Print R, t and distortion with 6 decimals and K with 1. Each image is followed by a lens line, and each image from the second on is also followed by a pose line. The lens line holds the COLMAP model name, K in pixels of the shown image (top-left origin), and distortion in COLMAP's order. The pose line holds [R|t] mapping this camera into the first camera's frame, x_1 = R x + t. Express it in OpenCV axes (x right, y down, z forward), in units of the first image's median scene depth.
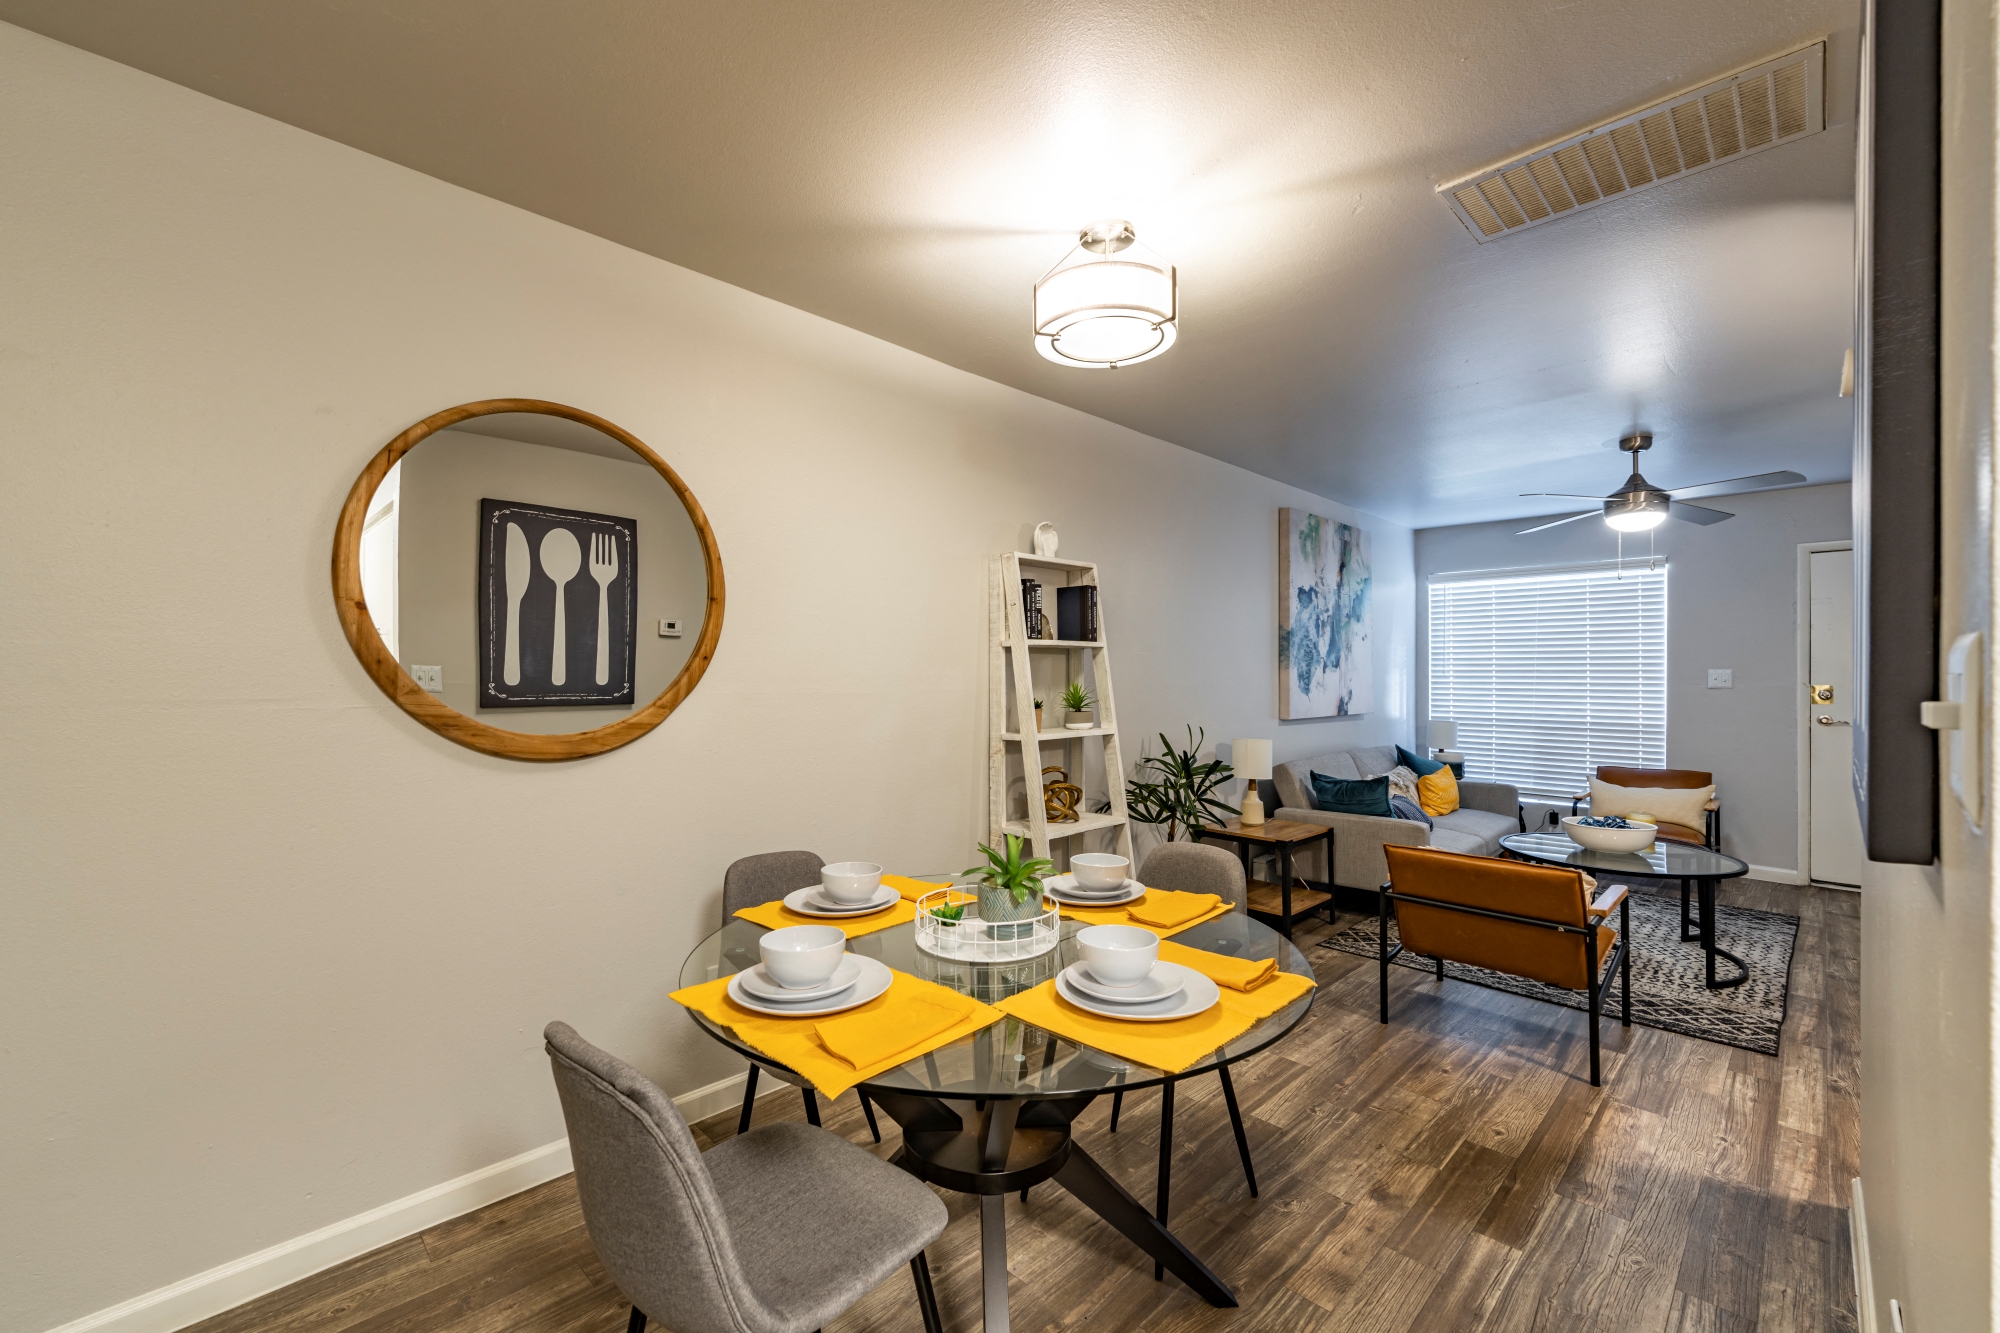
lens RADIAL K [[816.8, 0, 995.3], [0, 816.8, 670.0], [0, 0, 1]] dist [0.000147, -0.000047]
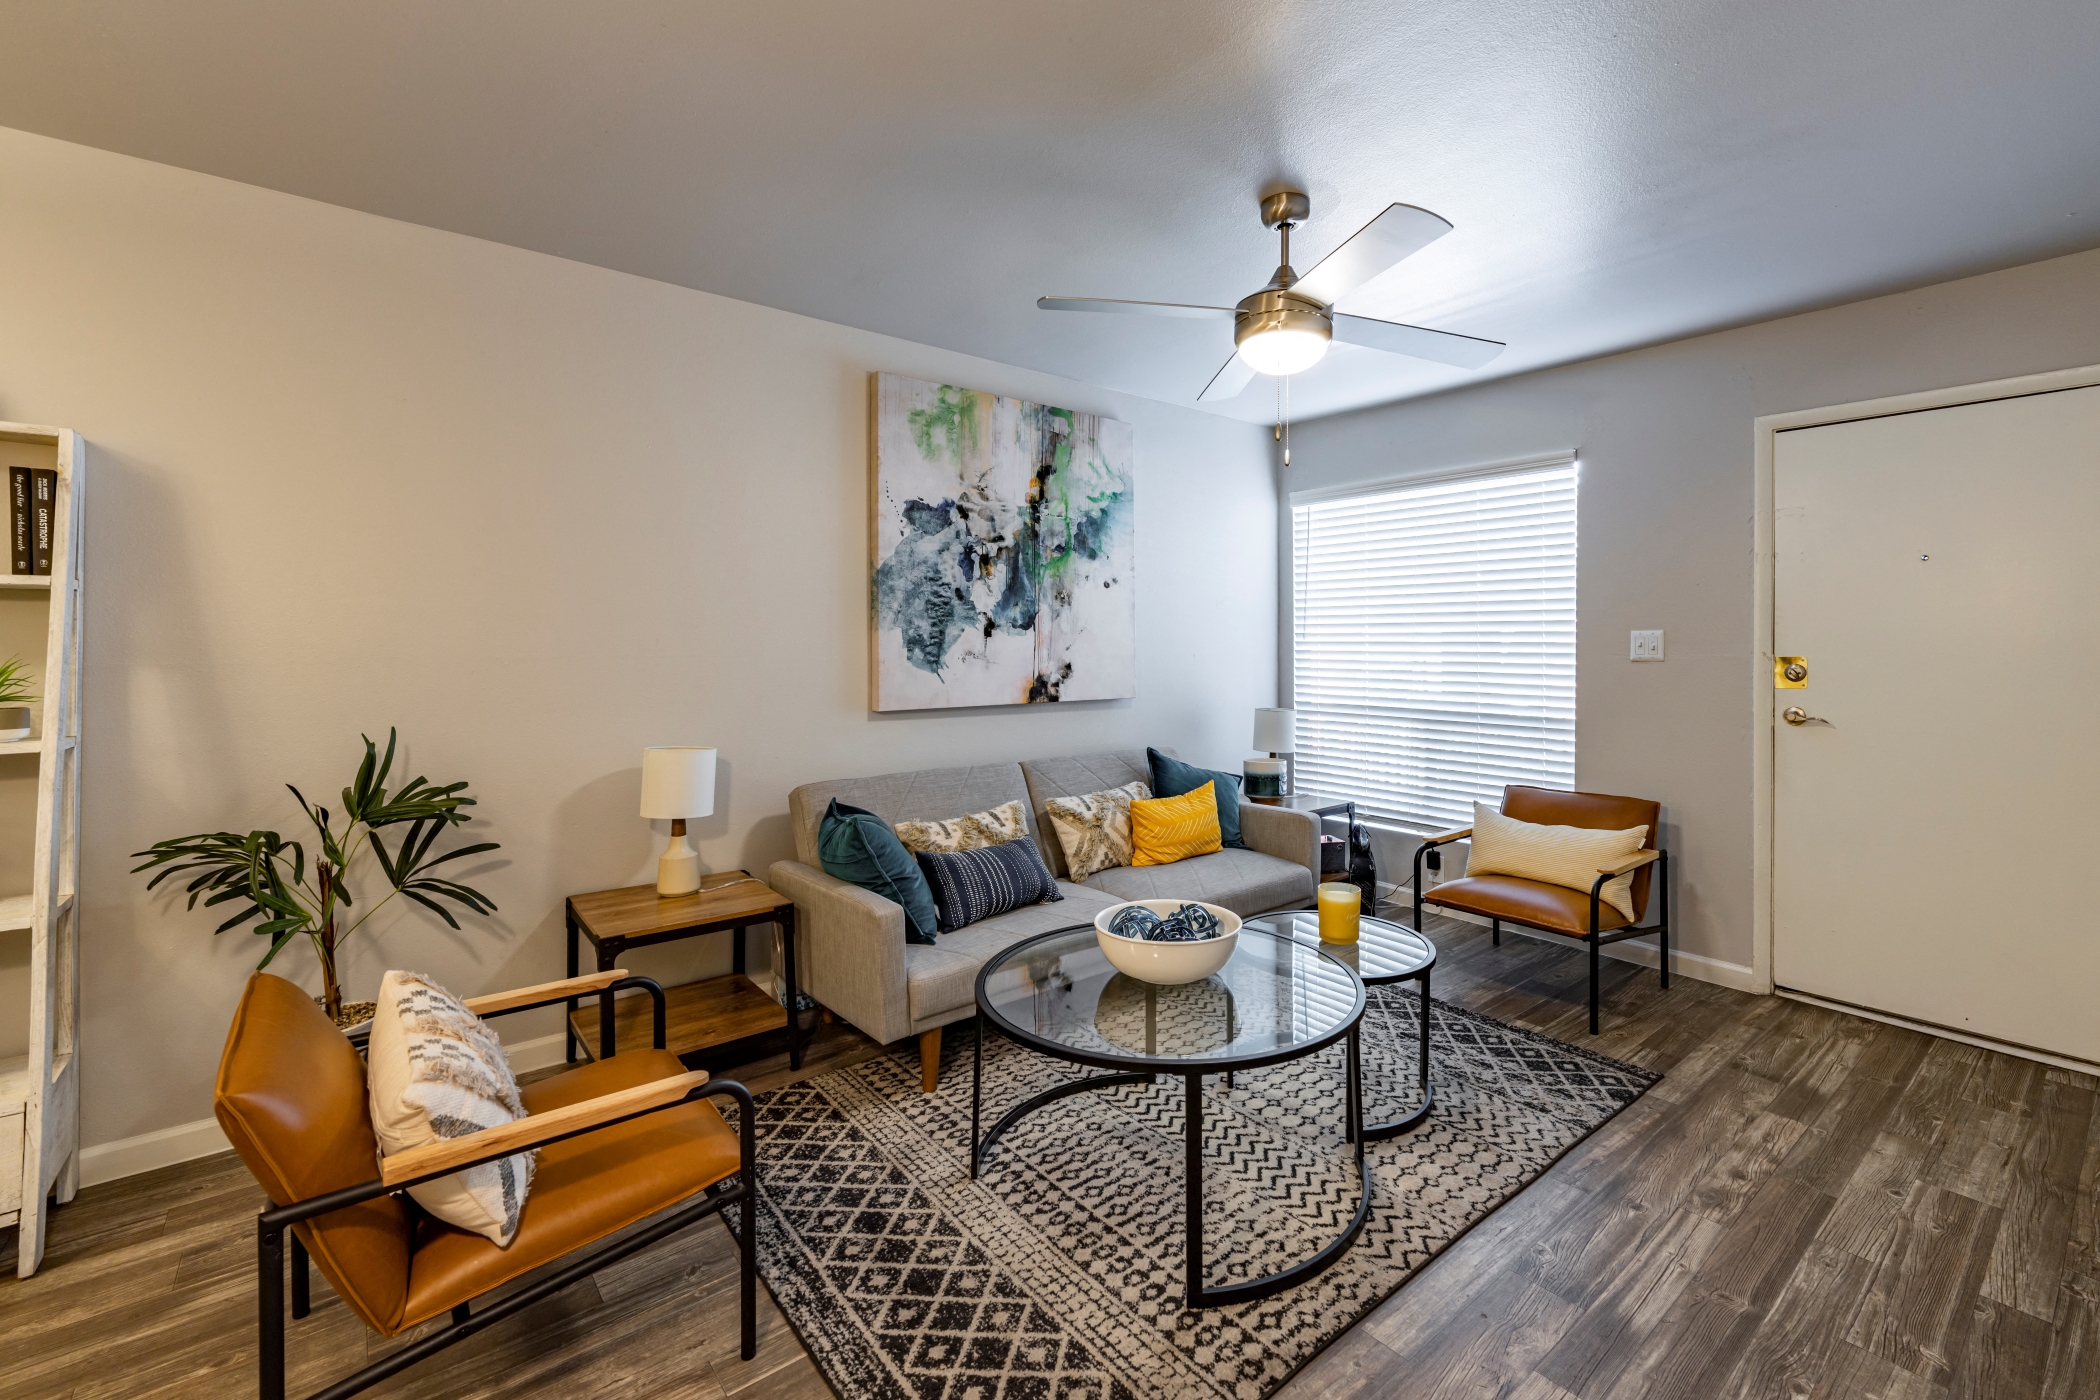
lens RADIAL K [[921.5, 0, 1056.3], [0, 921.5, 645.3], [0, 0, 1]] dist [-0.000678, -0.000103]
pose [[0.996833, 0.001325, -0.079513, 0.520671], [-0.000299, 0.999917, 0.012907, 0.000837], [0.079523, -0.012842, 0.996750, 0.290348]]
